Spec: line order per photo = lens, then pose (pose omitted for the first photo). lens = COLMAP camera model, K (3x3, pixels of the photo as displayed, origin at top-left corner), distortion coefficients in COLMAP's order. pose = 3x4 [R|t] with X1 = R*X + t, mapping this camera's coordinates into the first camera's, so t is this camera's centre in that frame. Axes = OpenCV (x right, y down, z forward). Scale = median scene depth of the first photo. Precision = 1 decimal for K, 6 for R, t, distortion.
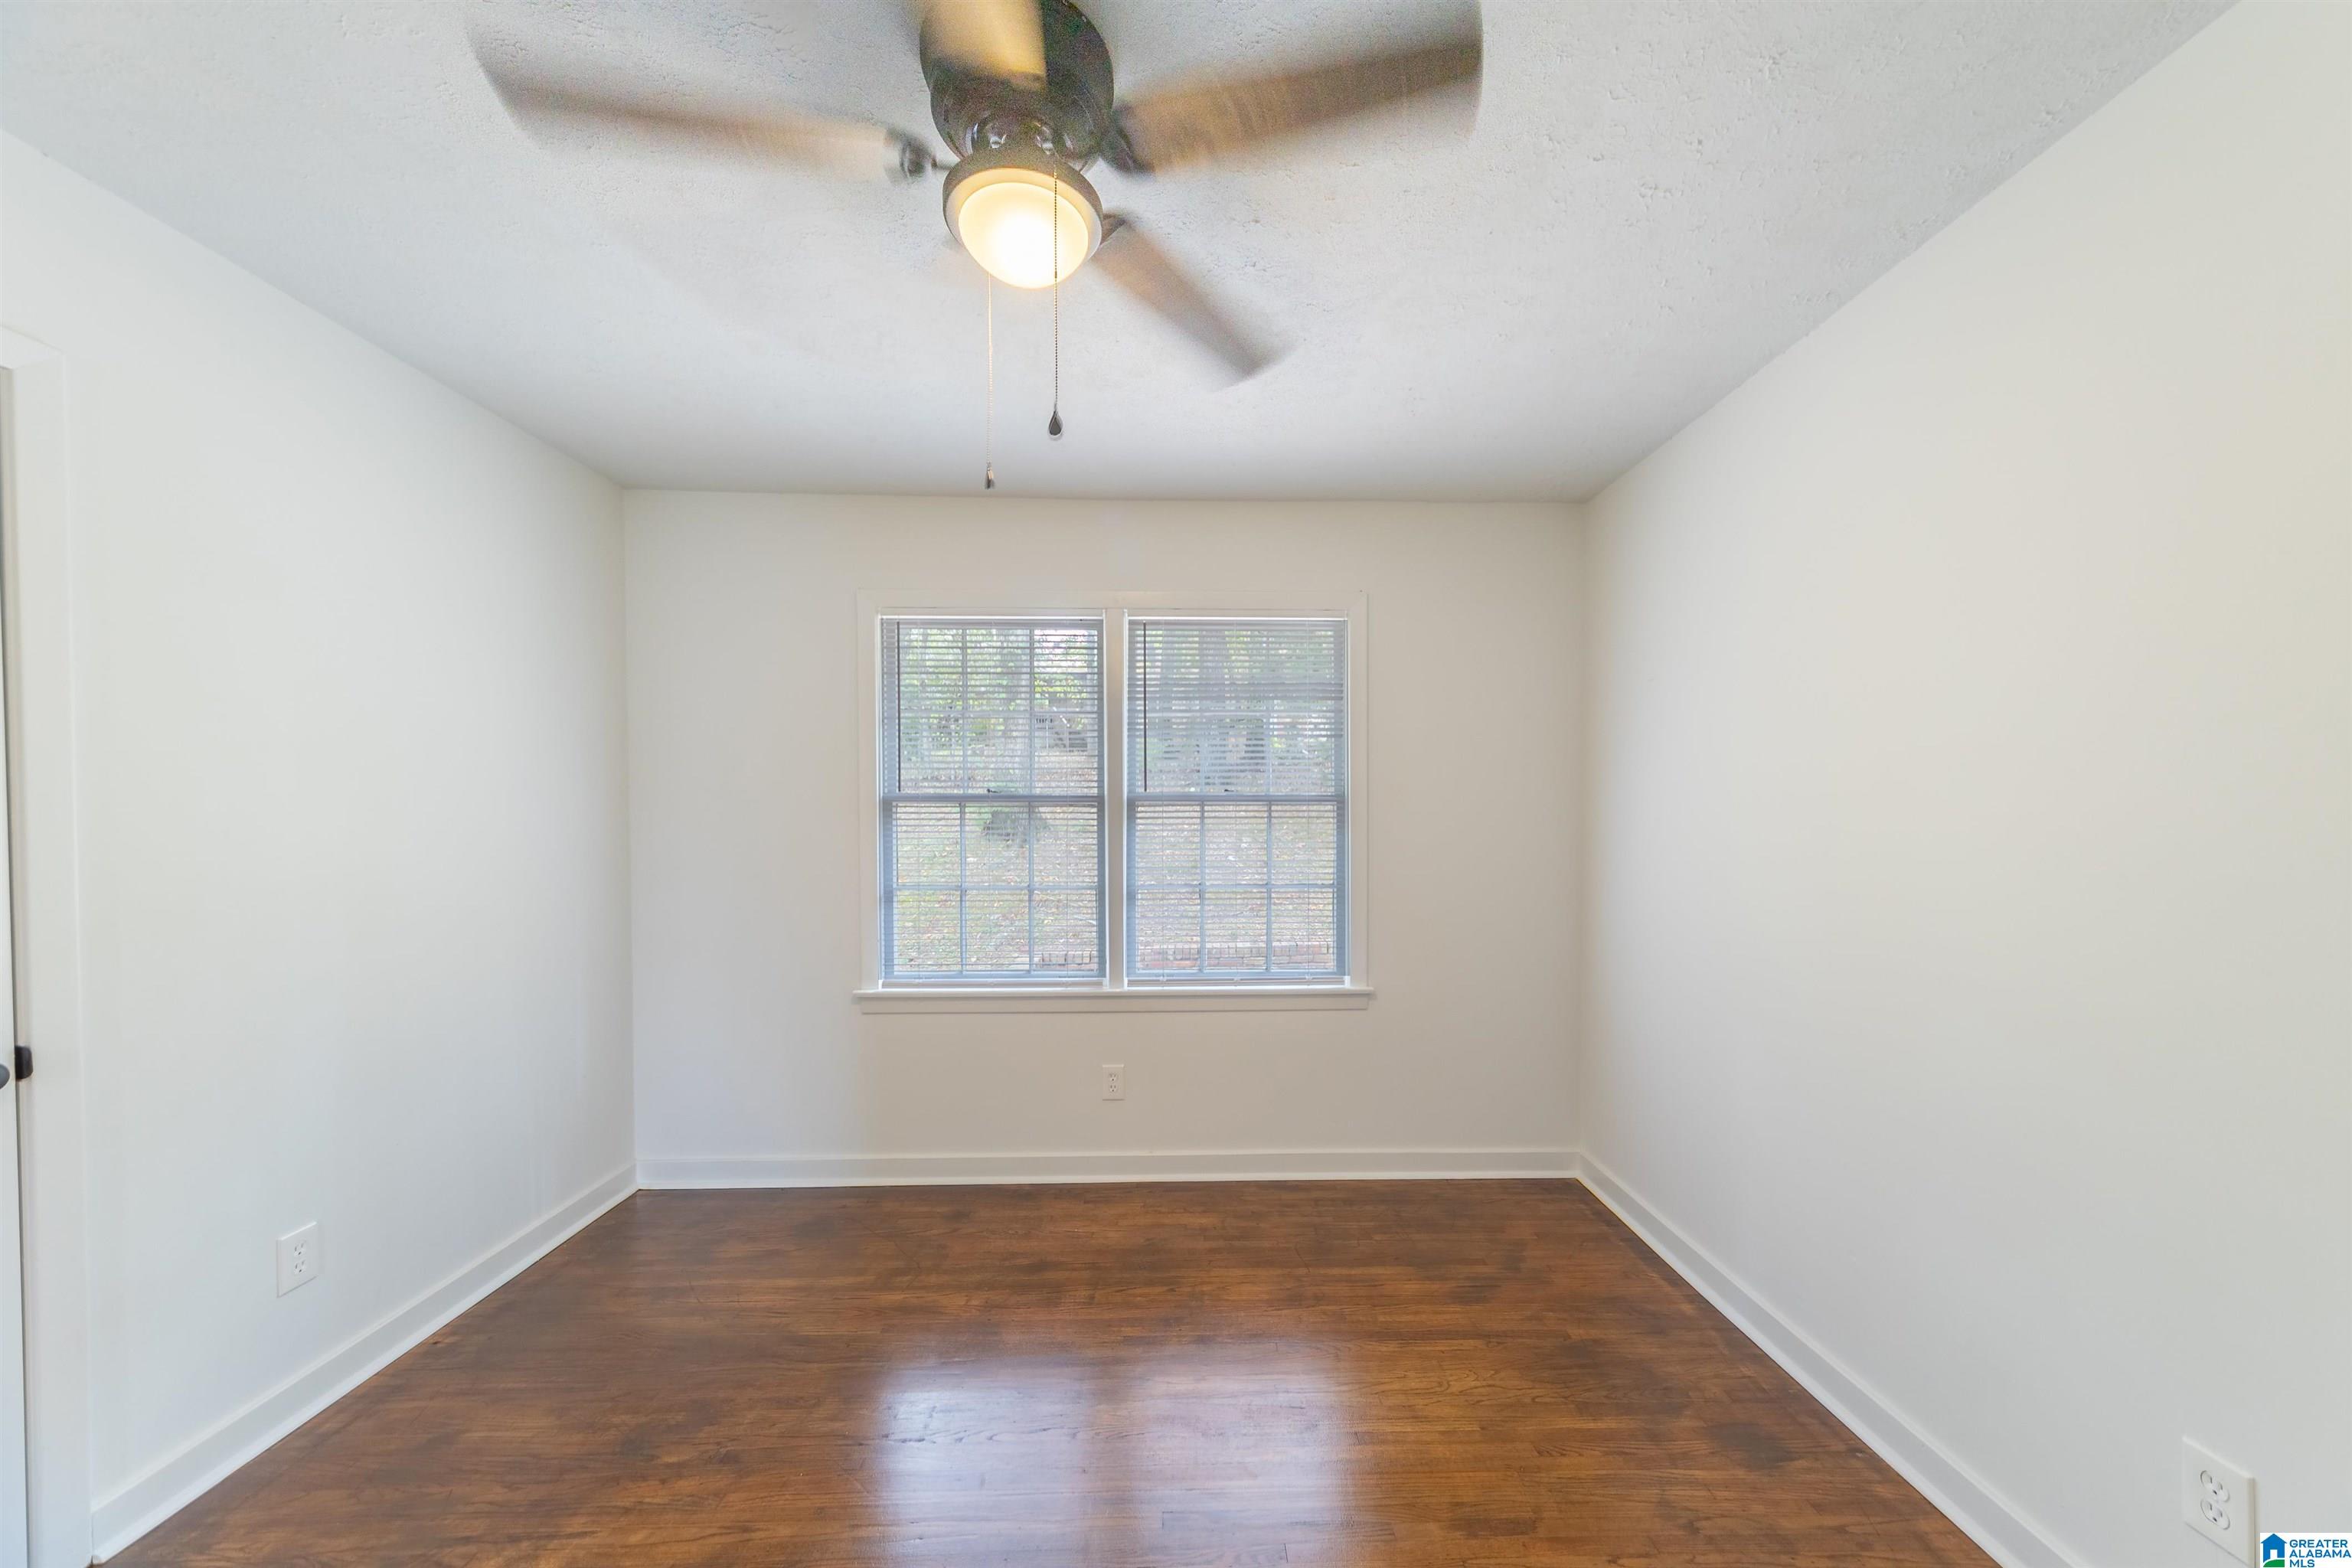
lens RADIAL K [[701.3, 0, 1174.5], [0, 701.3, 817.7], [0, 0, 1]] dist [0.000386, -0.000009]
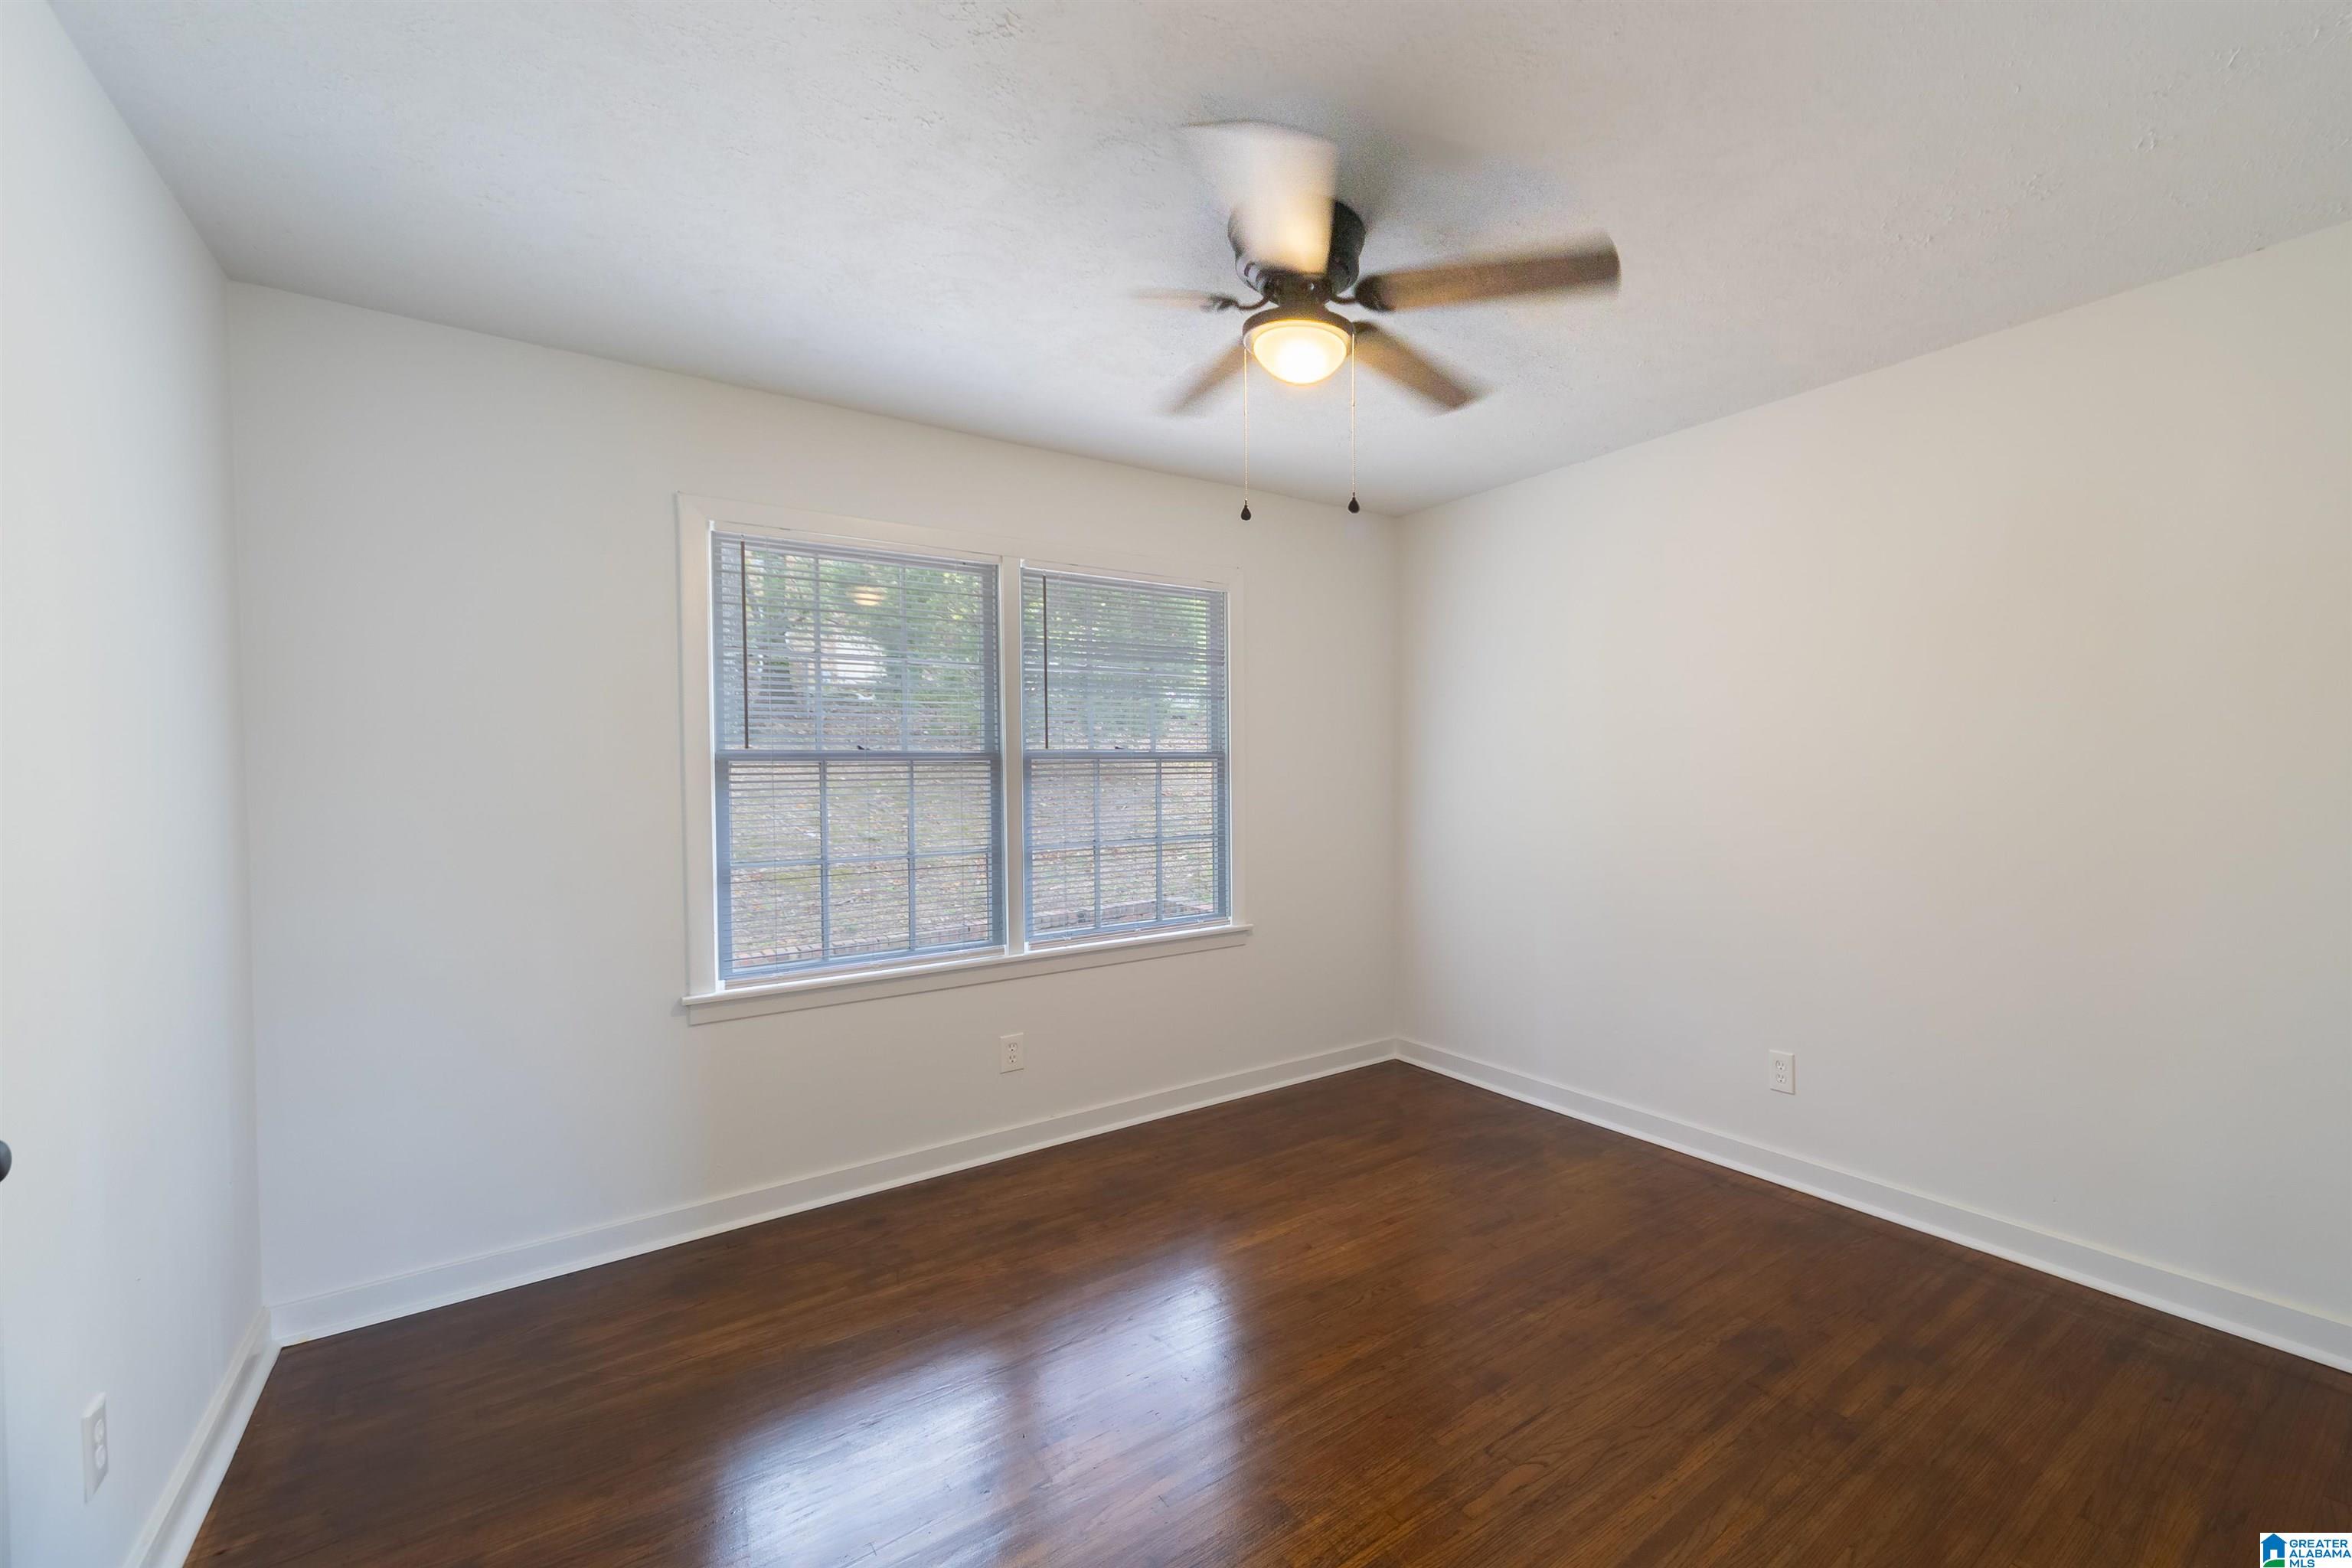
lens RADIAL K [[840.3, 0, 1200.1], [0, 840.3, 786.1], [0, 0, 1]] dist [-0.001100, -0.000184]
pose [[0.872329, -0.020602, 0.488485, -0.429823], [0.014988, 0.999769, 0.015400, -0.000184], [-0.488689, -0.006113, 0.872436, -0.127403]]
